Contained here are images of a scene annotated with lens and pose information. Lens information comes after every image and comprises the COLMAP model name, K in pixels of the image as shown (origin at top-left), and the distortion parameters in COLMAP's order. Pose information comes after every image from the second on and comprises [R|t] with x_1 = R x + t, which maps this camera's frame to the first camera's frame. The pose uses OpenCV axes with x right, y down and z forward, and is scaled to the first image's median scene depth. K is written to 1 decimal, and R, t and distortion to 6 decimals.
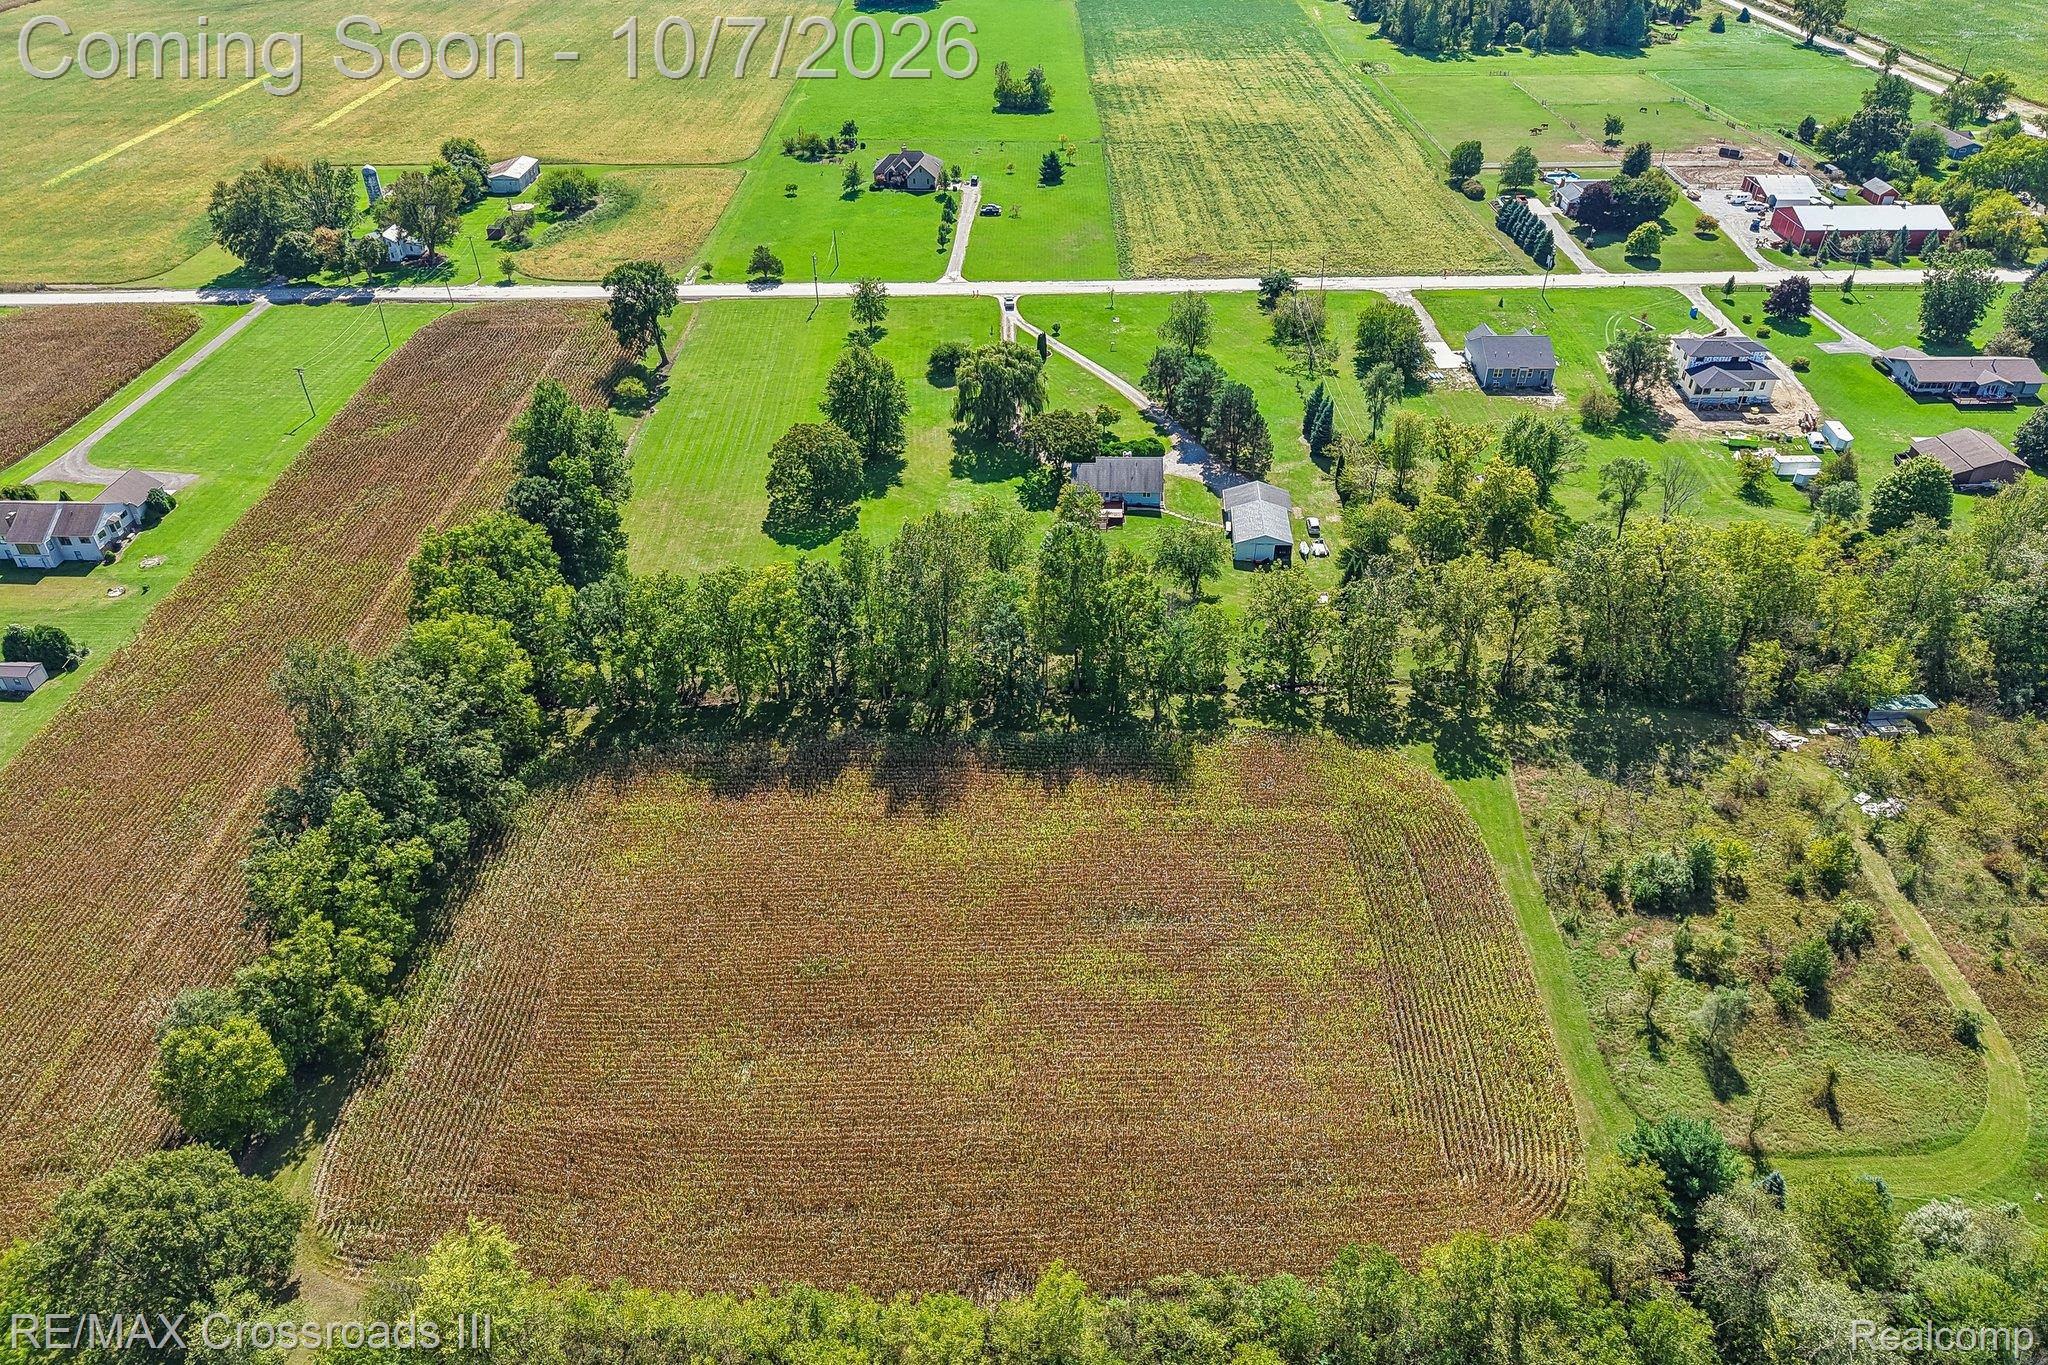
lens RADIAL K [[1374.6, 0, 1030.0], [0, 1374.6, 663.1], [0, 0, 1]] dist [0.043697, -0.059106]
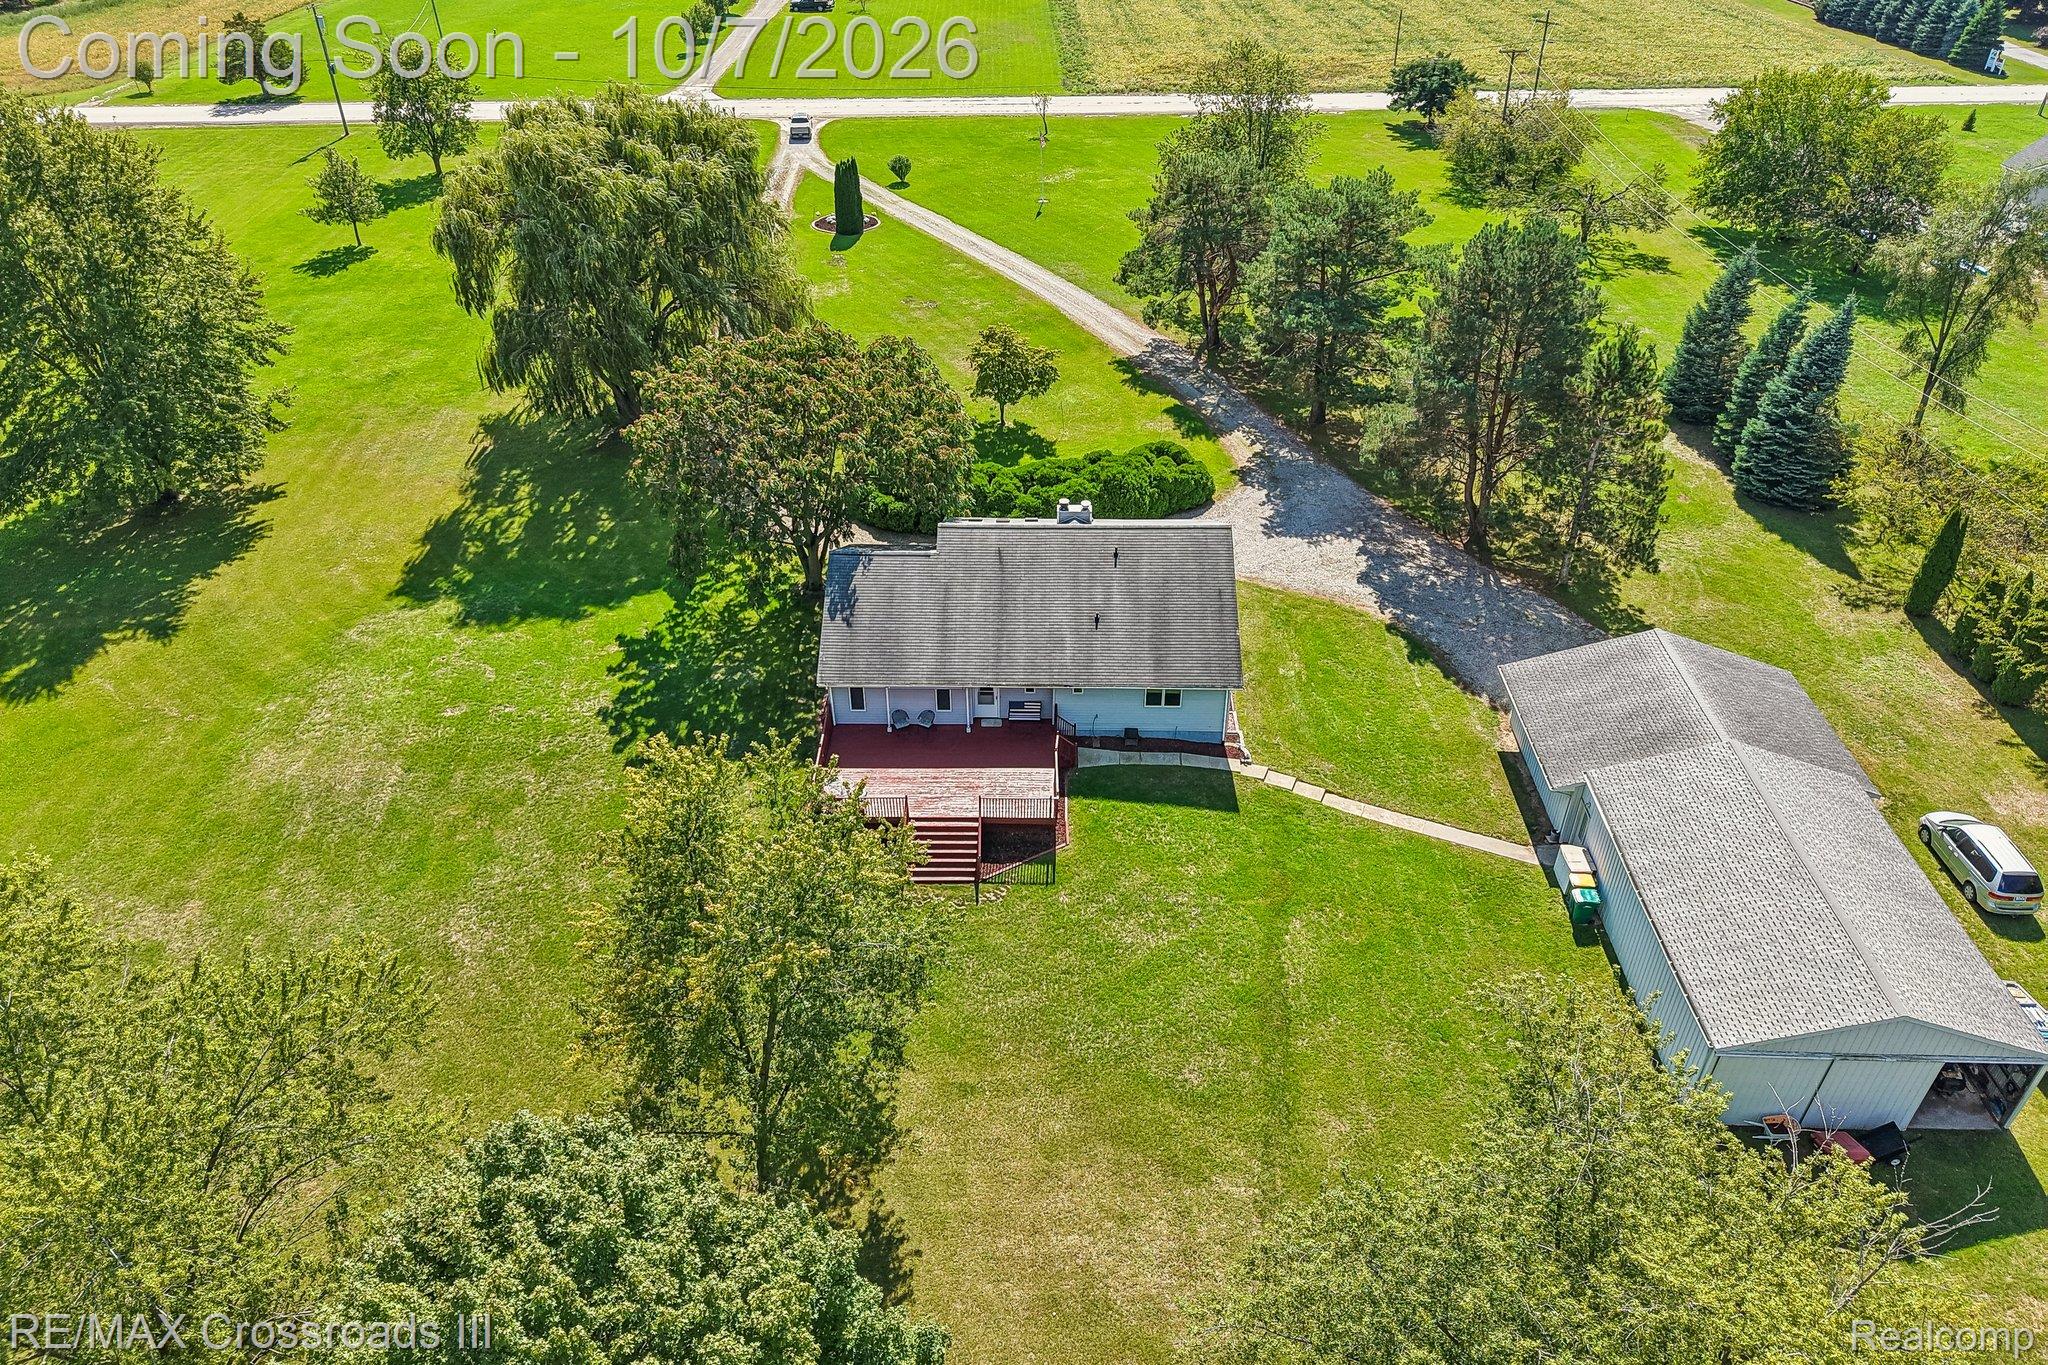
lens RADIAL K [[1400.2, 0, 1026.1], [0, 1400.2, 638.7], [0, 0, 1]] dist [0.033076, -0.040019]
pose [[0.999686, -0.007373, 0.023950, 0.052343], [0.008102, 0.999503, -0.030480, -0.114413], [-0.023713, 0.030664, 0.999248, 0.711290]]
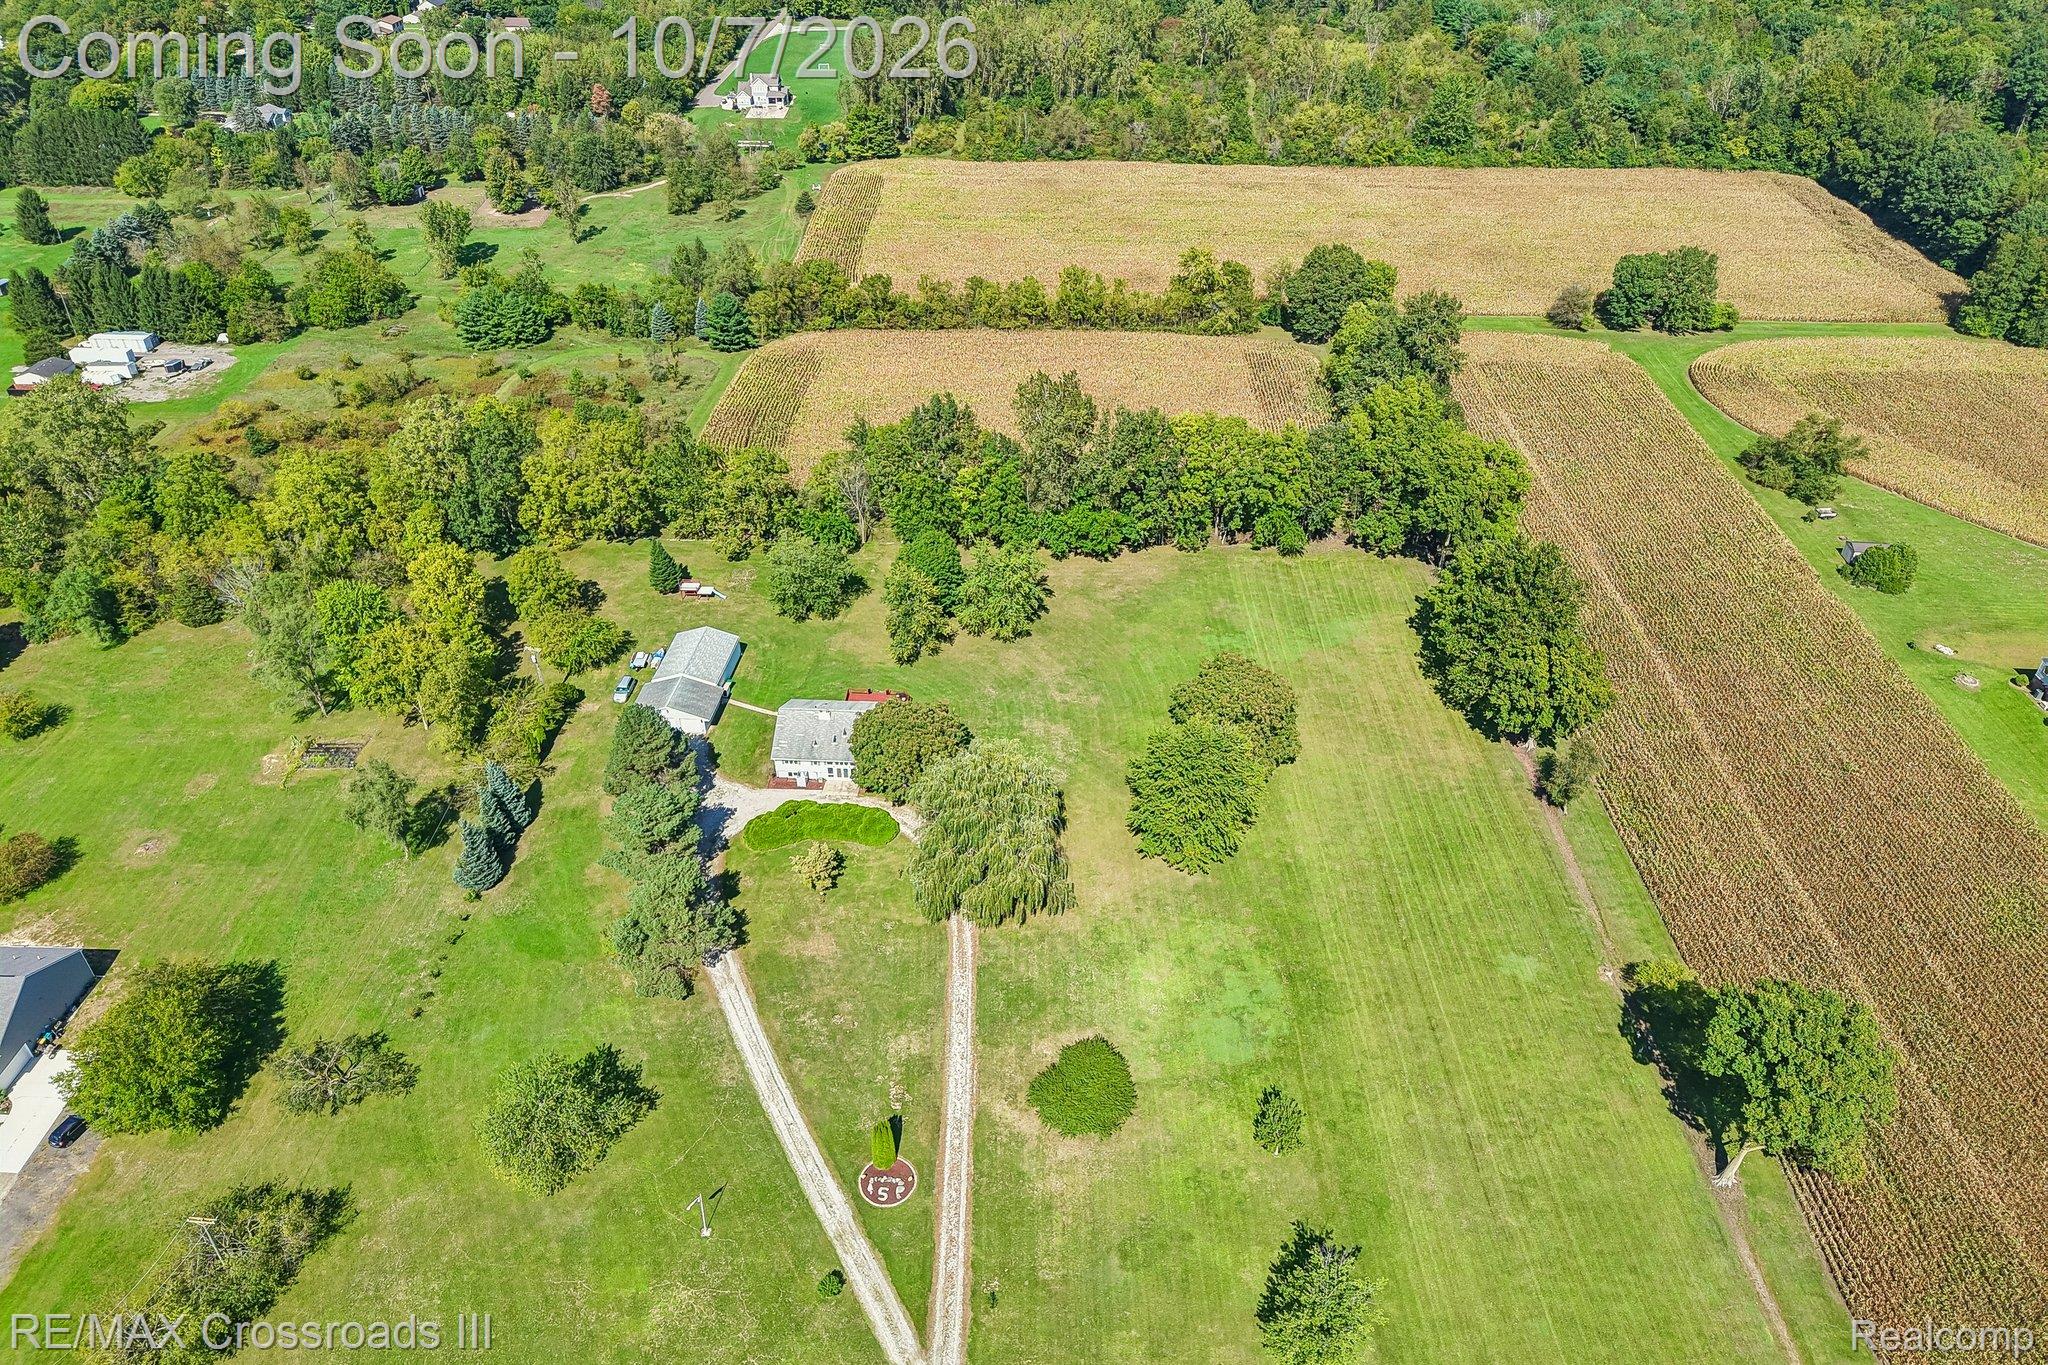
lens RADIAL K [[1372.0, 0, 1031.0], [0, 1372.0, 677.4], [0, 0, 1]] dist [0.027492, -0.031283]
pose [[-0.999694, -0.004057, 0.024394, -0.054785], [0.021483, 0.346123, 0.937943, -0.787528], [-0.012248, 0.938180, -0.345930, 1.146731]]
